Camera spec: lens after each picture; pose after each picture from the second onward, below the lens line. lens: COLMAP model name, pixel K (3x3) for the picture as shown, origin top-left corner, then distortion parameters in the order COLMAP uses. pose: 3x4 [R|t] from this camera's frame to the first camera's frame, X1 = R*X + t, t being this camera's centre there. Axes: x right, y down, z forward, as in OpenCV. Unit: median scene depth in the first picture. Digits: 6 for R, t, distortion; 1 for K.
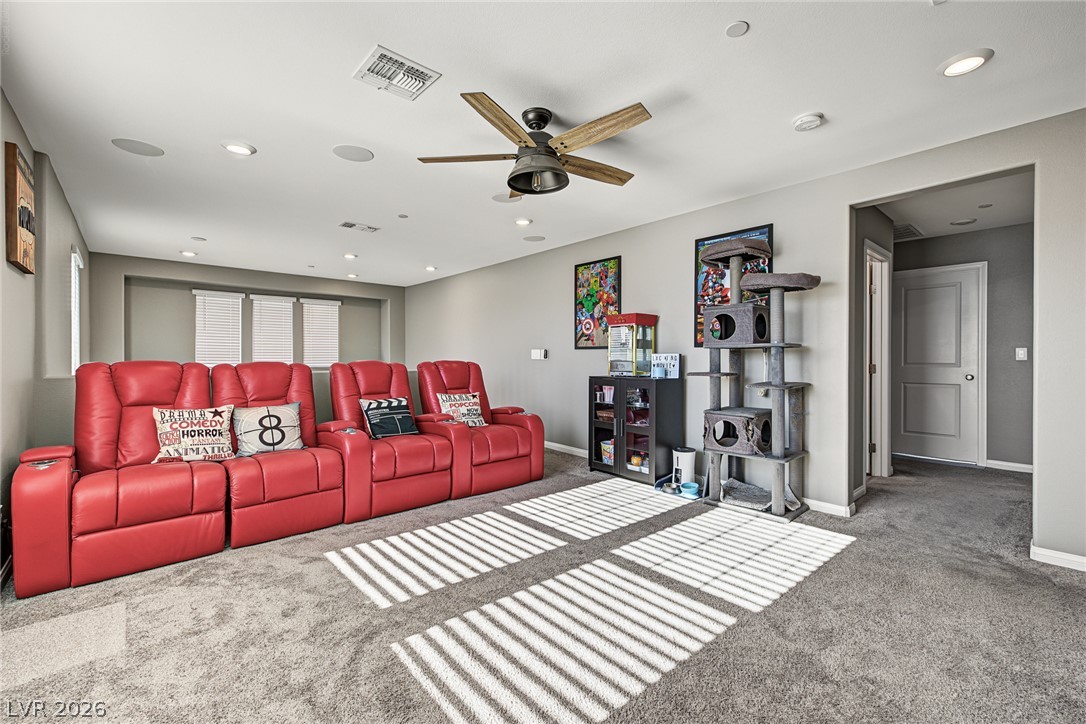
lens RADIAL K [[457.3, 0, 541.8], [0, 457.3, 360.0], [0, 0, 1]] dist [0.006105, -0.001386]
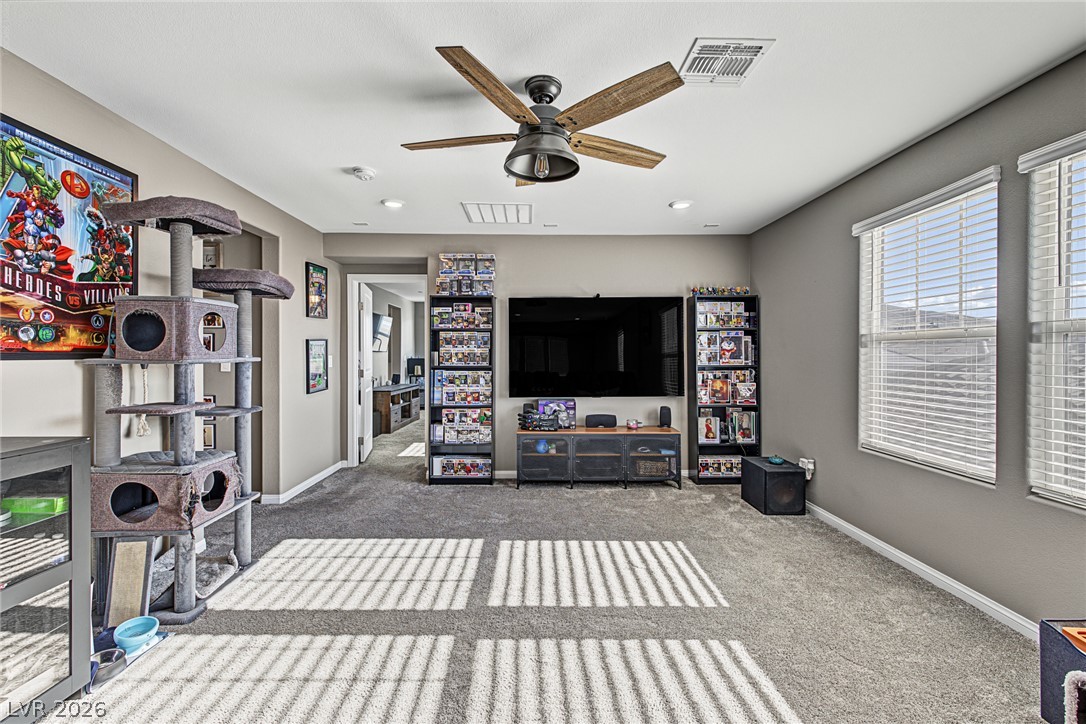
lens RADIAL K [[457.3, 0, 538.6], [0, 457.3, 354.7], [0, 0, 1]] dist [0.006105, -0.001386]
pose [[-0.763689, -0.003532, 0.645575, -0.402812], [0.002476, 0.999962, 0.008399, -0.046224], [-0.645580, 0.008012, -0.763651, 1.247833]]
